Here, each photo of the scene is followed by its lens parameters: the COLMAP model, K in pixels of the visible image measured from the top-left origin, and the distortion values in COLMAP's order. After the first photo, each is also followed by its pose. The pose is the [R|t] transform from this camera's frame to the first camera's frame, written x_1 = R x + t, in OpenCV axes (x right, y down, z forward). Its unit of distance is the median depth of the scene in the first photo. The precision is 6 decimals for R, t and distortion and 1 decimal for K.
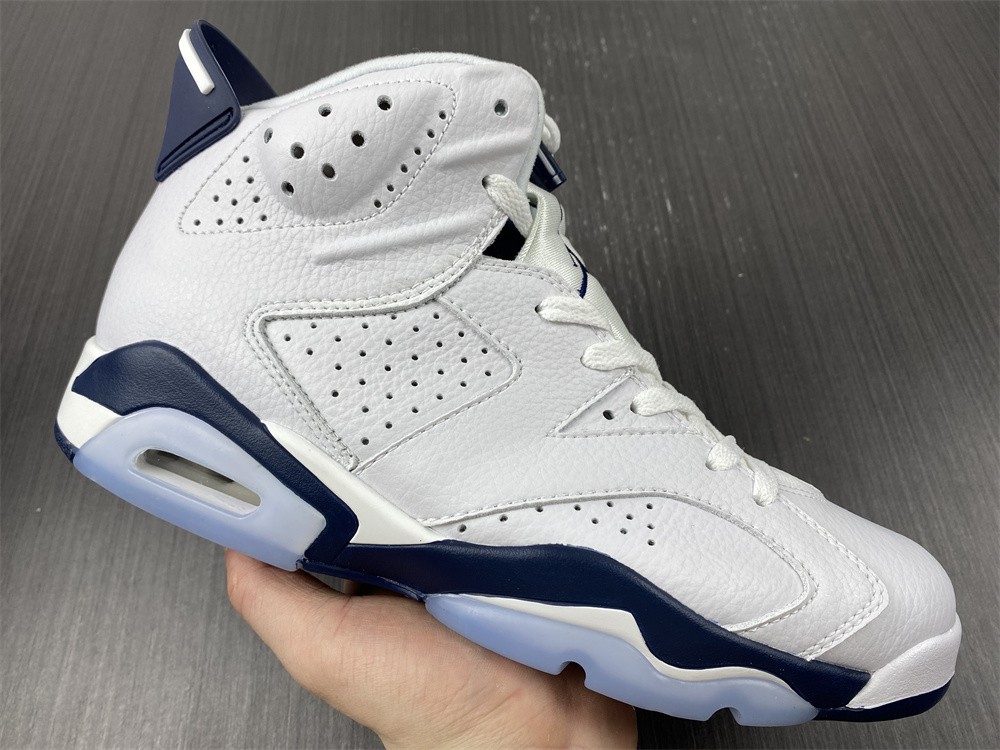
lens RADIAL K [[761.2, 0, 501.3], [0, 761.2, 368.8], [0, 0, 1]] dist [-0.014866, 0.011292]
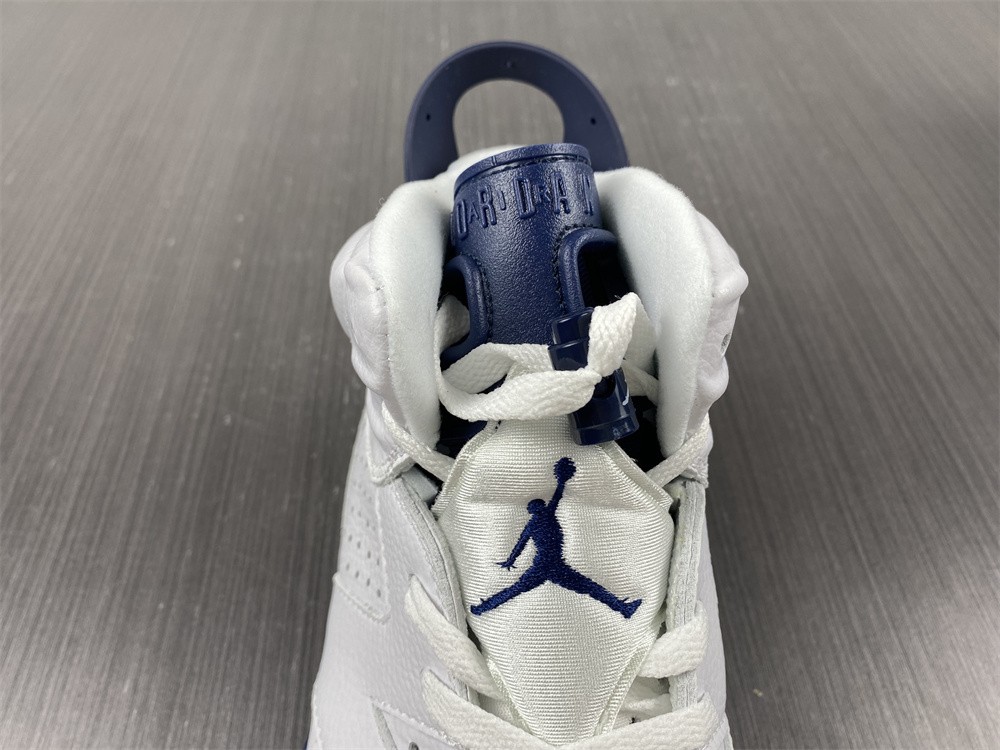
lens RADIAL K [[761.2, 0, 493.2], [0, 761.2, 384.0], [0, 0, 1]] dist [-0.014866, 0.011292]
pose [[0.998940, 0.033719, 0.031335, 0.130343], [-0.028478, 0.987535, -0.154803, -0.059352], [-0.036164, 0.153747, 0.987448, 0.290929]]
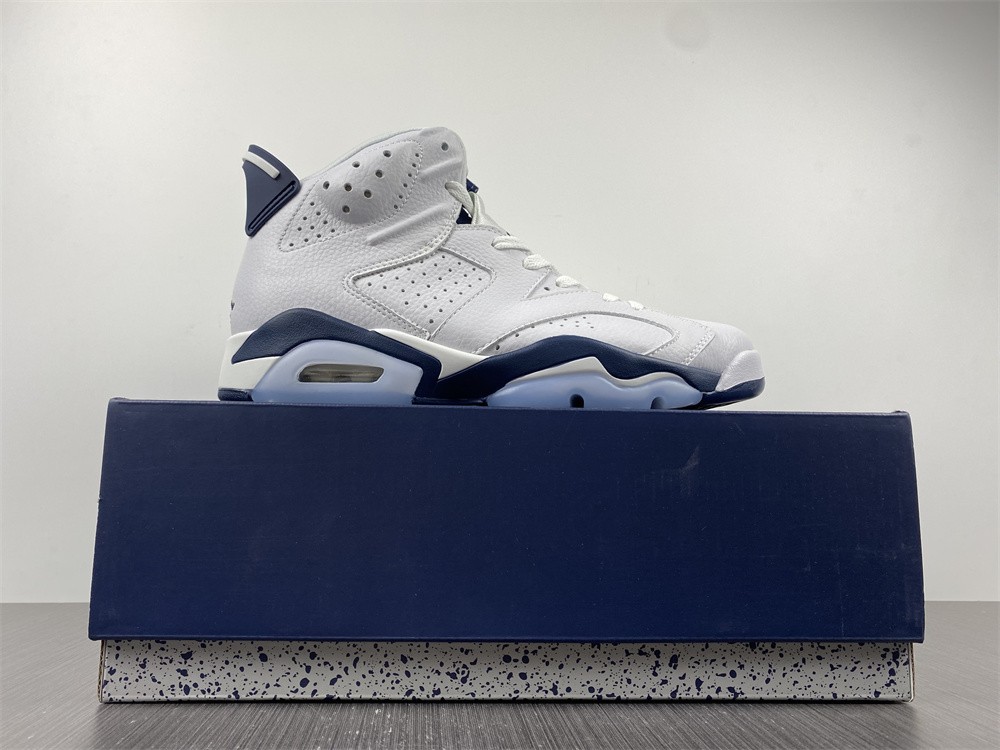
lens RADIAL K [[761.2, 0, 507.9], [0, 761.2, 377.8], [0, 0, 1]] dist [-0.014866, 0.011292]
pose [[0.933442, -0.266910, 0.239676, -0.461673], [0.306507, 0.940560, -0.146287, 0.522482], [-0.186384, 0.210013, 0.959769, -0.723332]]
